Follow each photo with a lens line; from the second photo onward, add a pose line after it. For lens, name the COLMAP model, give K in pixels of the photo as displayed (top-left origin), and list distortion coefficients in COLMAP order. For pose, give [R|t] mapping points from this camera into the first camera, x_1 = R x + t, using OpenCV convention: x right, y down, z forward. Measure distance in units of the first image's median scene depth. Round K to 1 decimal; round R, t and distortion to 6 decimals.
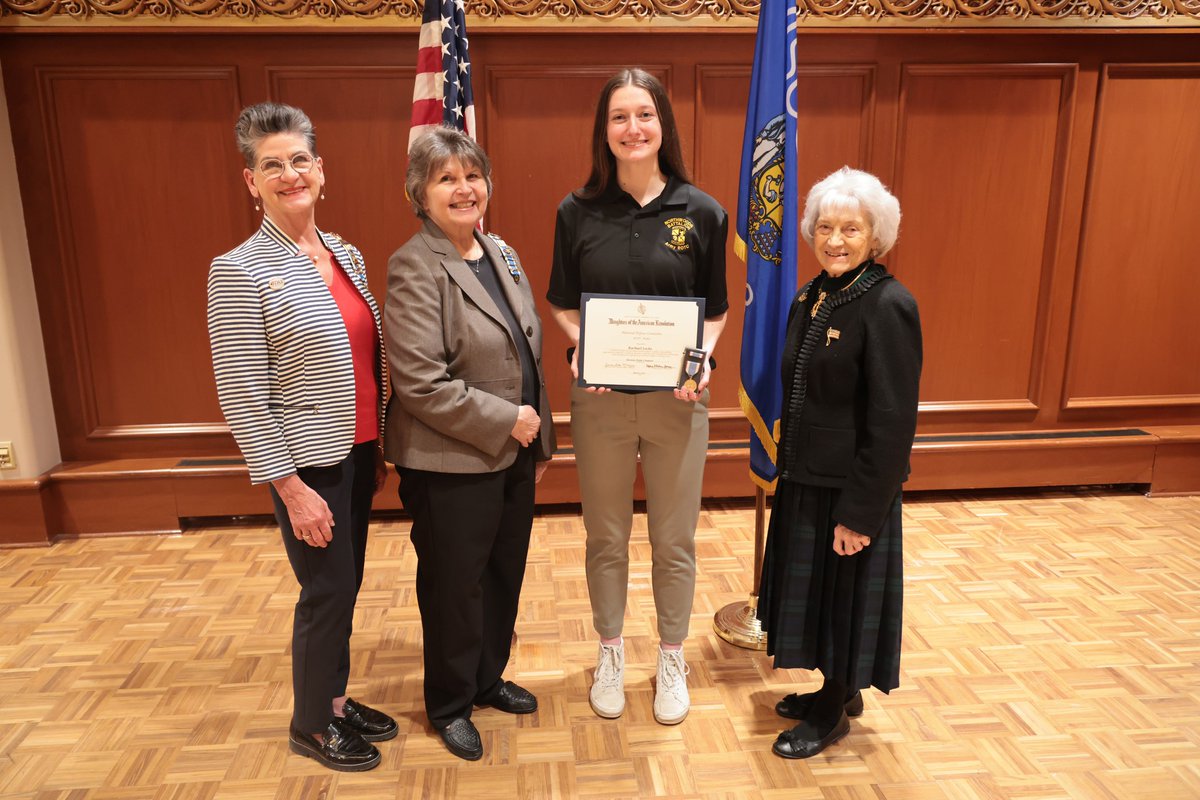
lens RADIAL K [[774.4, 0, 545.2], [0, 774.4, 370.8], [0, 0, 1]] dist [0.006132, -0.001789]
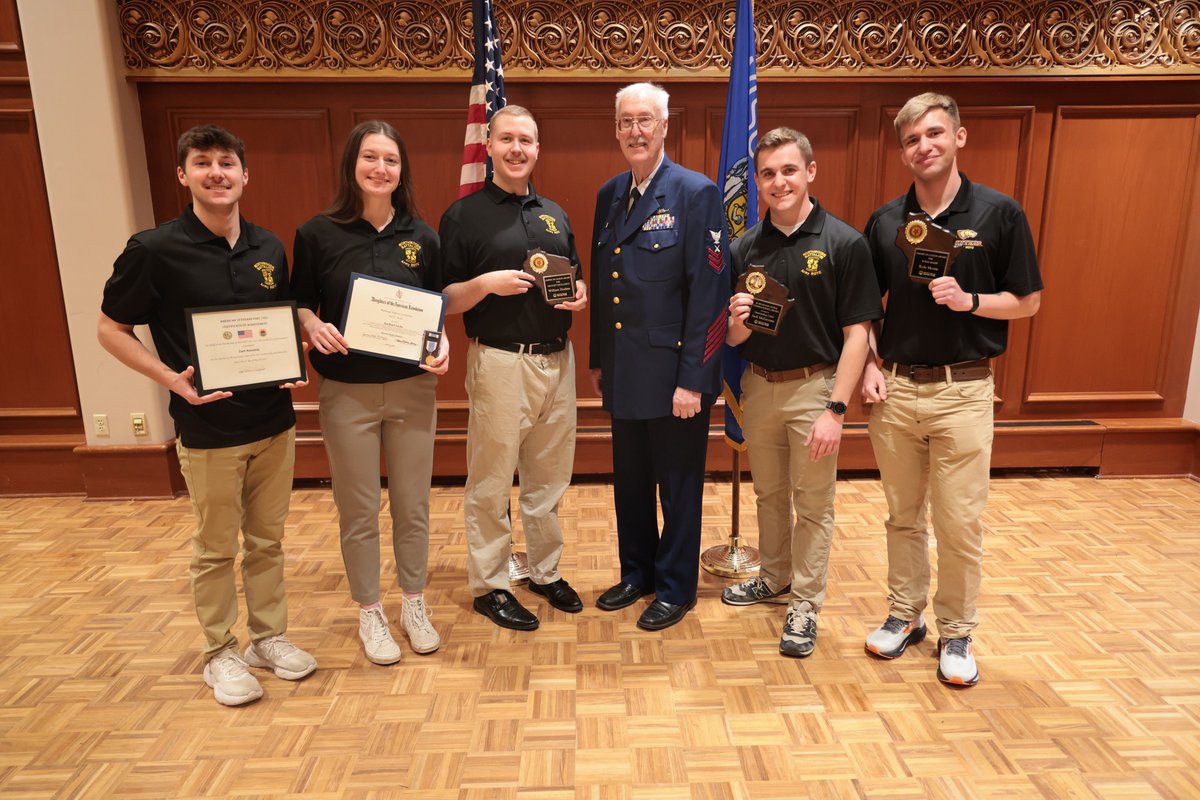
lens RADIAL K [[804.2, 0, 600.0], [0, 804.2, 400.0], [0, 0, 1]] dist [0.007380, 0.002295]
pose [[0.999298, 0.014147, -0.034694, 0.083318], [-0.013841, 0.999863, 0.009061, 0.050432], [0.034817, -0.008574, 0.999357, -0.265082]]
